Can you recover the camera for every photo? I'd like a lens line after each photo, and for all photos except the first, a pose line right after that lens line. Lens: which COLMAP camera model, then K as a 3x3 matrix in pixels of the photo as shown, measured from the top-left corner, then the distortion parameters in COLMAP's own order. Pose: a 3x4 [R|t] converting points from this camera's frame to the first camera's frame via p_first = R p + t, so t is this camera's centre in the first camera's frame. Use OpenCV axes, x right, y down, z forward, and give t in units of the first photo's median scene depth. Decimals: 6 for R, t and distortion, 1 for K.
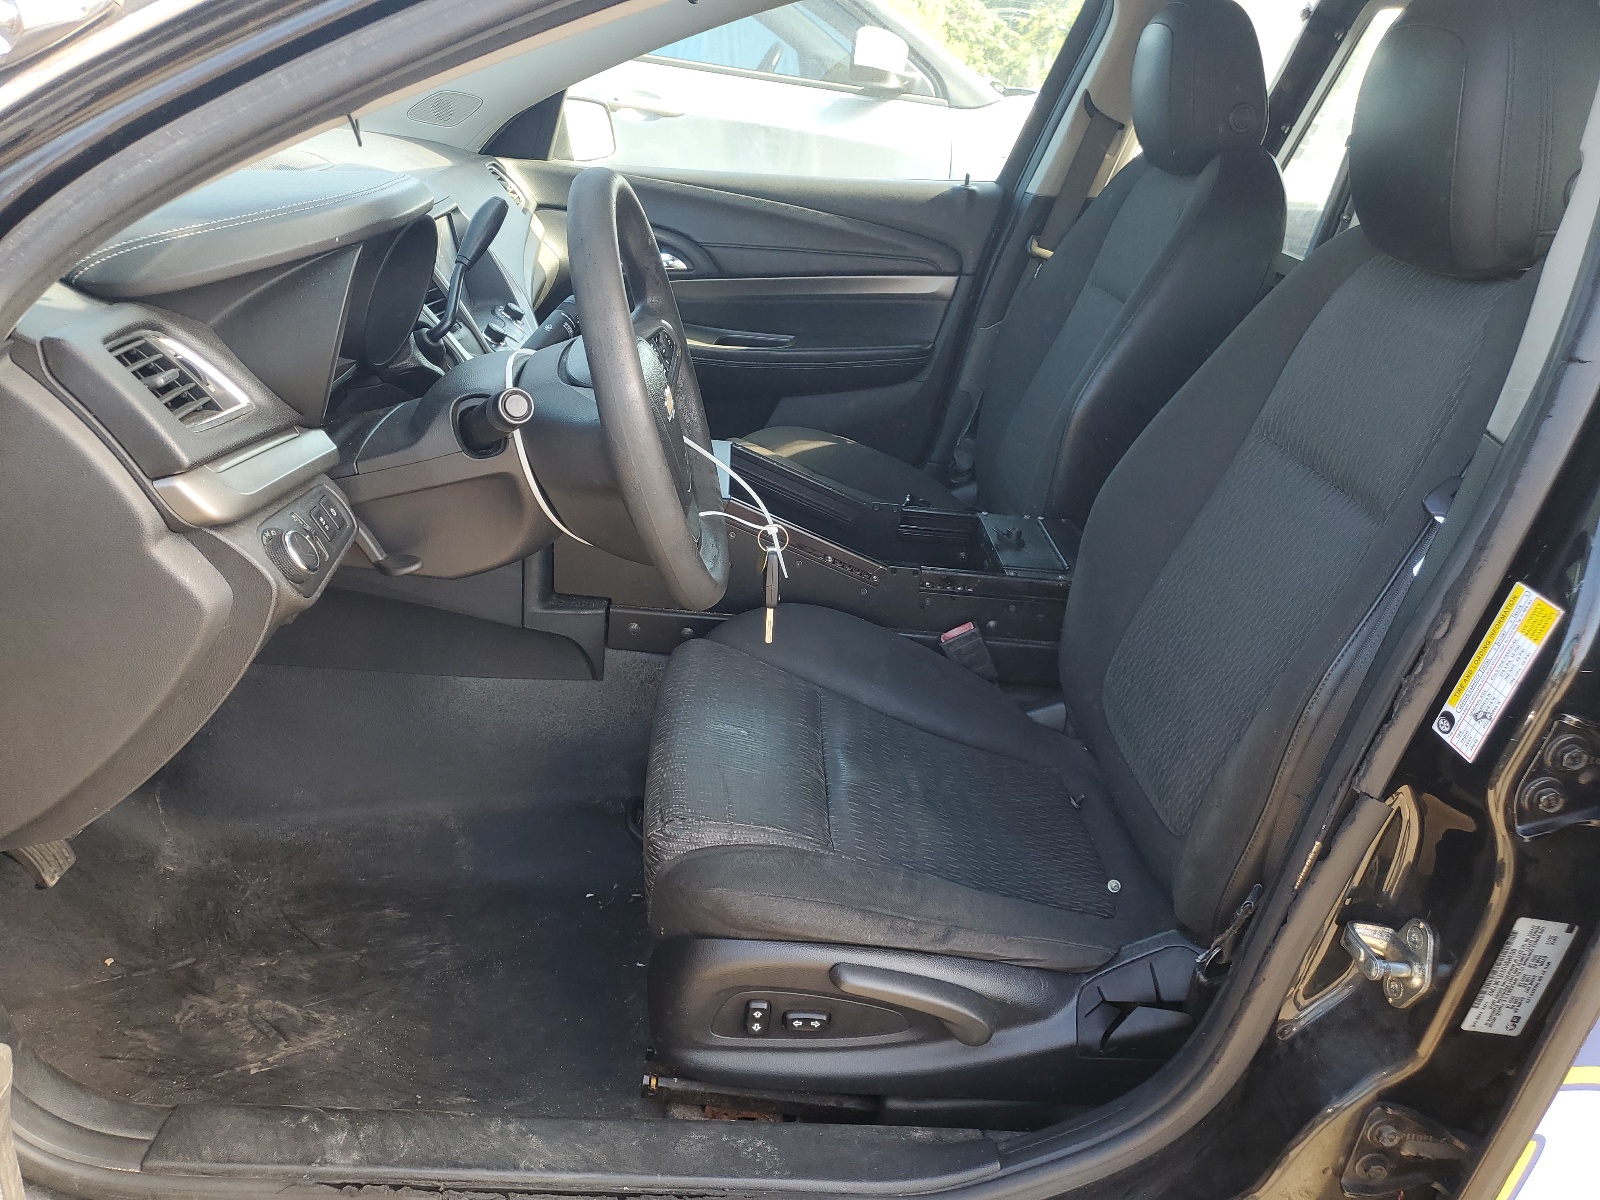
lens RADIAL K [[1240.5, 0, 800.0], [0, 1240.5, 600.0], [0, 0, 1]] dist [0.001321, -0.002889]
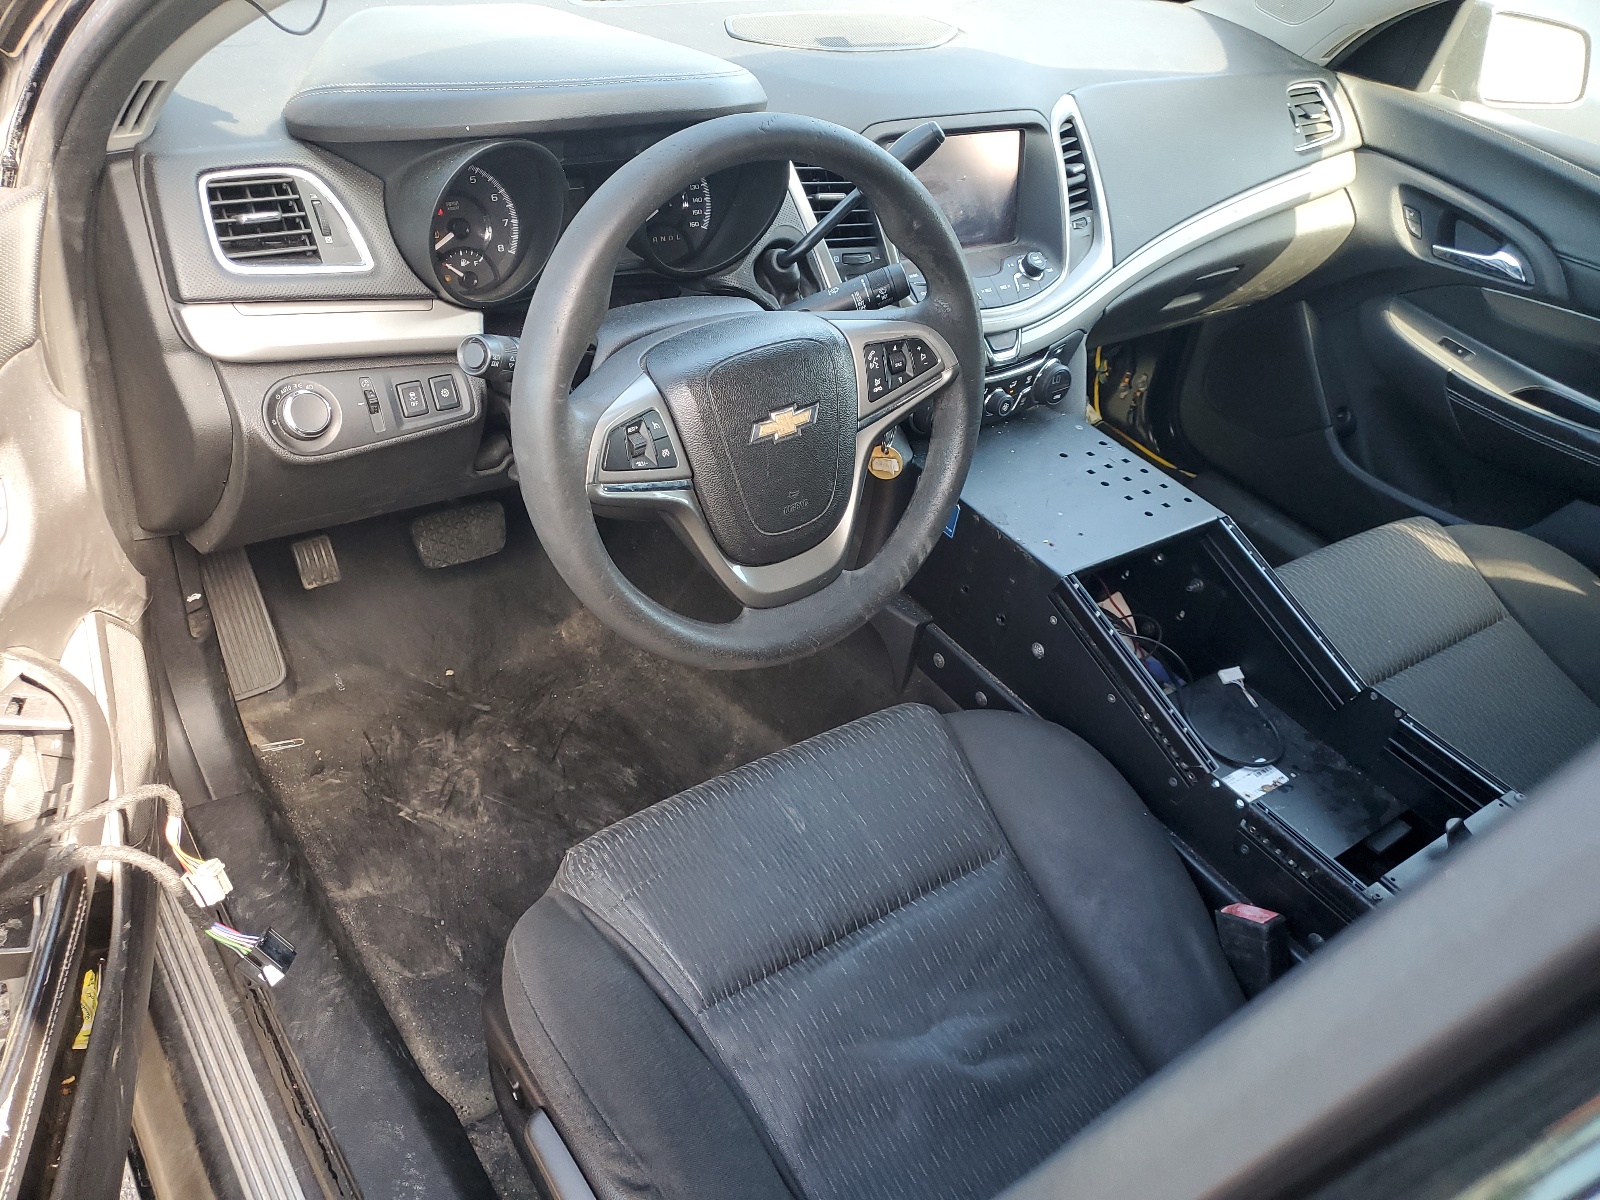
lens RADIAL K [[1240.5, 0, 800.0], [0, 1240.5, 600.0], [0, 0, 1]] dist [0.001321, -0.002889]
pose [[0.562493, 0.475390, -0.676466, 0.534516], [-0.399277, 0.872630, 0.281239, -0.314315], [0.724002, 0.111903, 0.680660, 0.526547]]
